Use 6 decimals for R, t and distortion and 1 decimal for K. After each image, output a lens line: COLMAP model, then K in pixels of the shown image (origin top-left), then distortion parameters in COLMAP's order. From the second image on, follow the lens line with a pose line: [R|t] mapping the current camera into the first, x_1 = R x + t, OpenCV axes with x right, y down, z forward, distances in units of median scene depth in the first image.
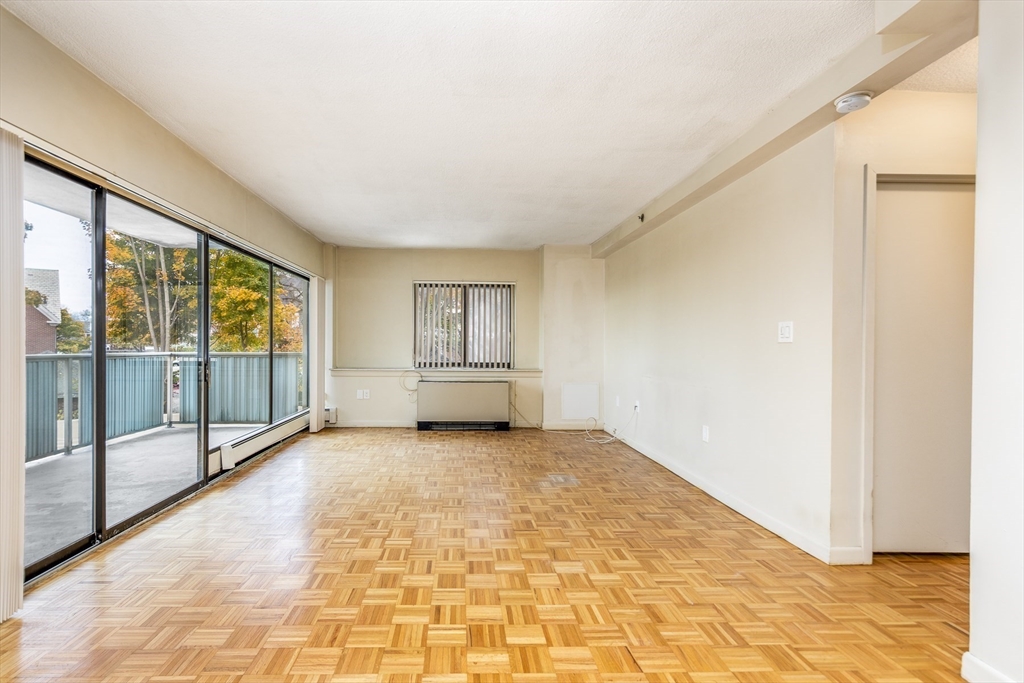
lens RADIAL K [[515.9, 0, 449.1], [0, 515.9, 350.6], [0, 0, 1]] dist [0.002838, 0.000094]
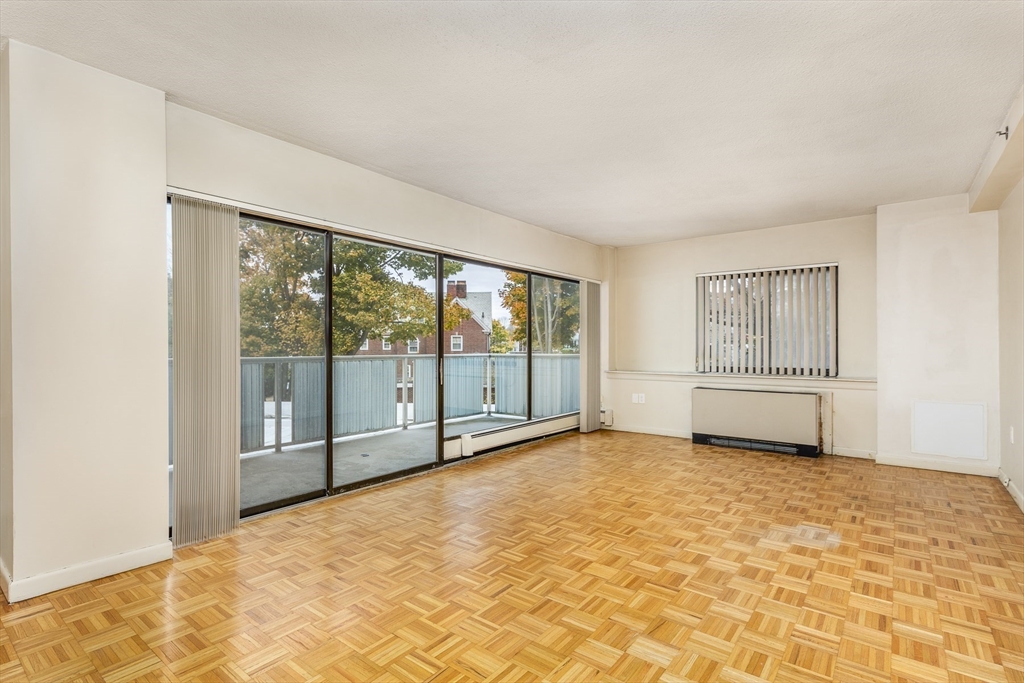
lens RADIAL K [[488.3, 0, 482.2], [0, 488.3, 346.4], [0, 0, 1]] dist [0.003854, 0.000661]
pose [[0.770783, -0.006505, -0.637065, 0.198363], [-0.001392, 0.999928, -0.011894, -0.000269], [0.637097, 0.010054, 0.770718, 0.126949]]
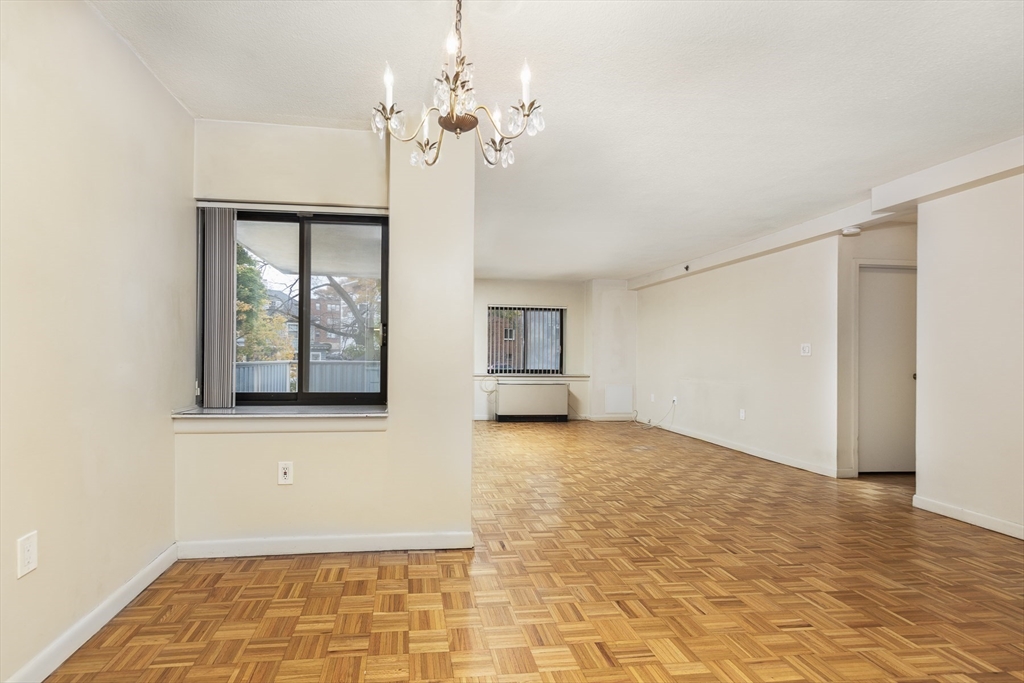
lens RADIAL K [[523.6, 0, 442.1], [0, 523.6, 343.9], [0, 0, 1]] dist [0.001214, 0.000098]
pose [[0.994765, 0.007984, 0.101877, -0.352216], [-0.004561, 0.999419, -0.033786, 0.005967], [-0.102088, 0.033145, 0.994223, -0.294926]]
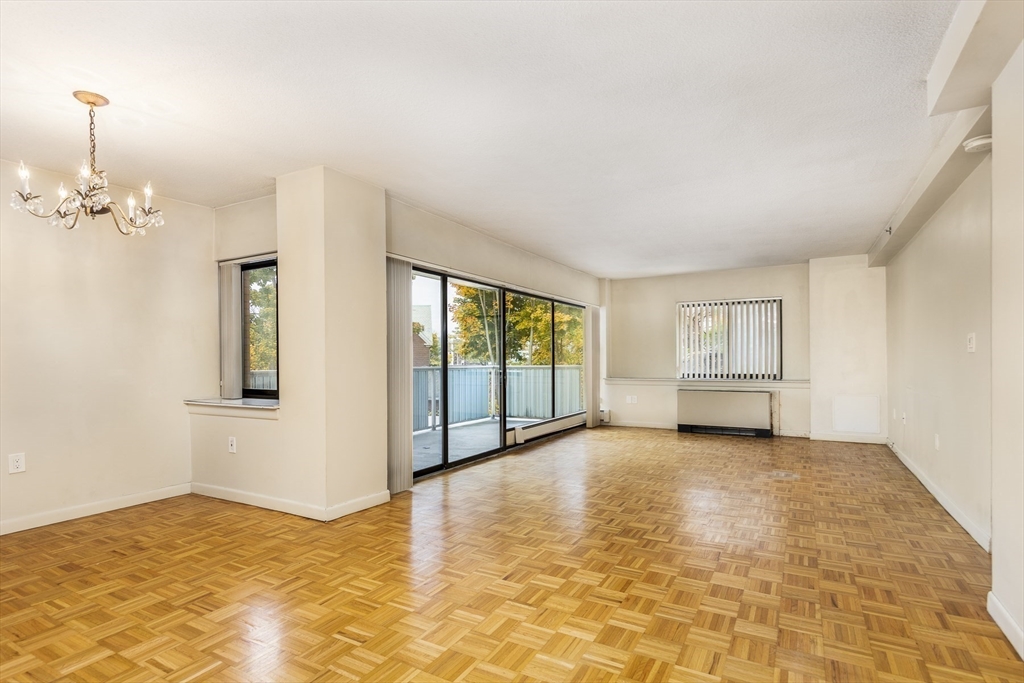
lens RADIAL K [[502.5, 0, 471.0], [0, 502.5, 348.0], [0, 0, 1]] dist [0.003272, 0.000113]
pose [[0.842387, -0.023625, -0.538354, 0.160581], [0.005064, 0.999341, -0.035930, 0.005548], [0.538849, 0.027540, 0.841952, -0.200297]]
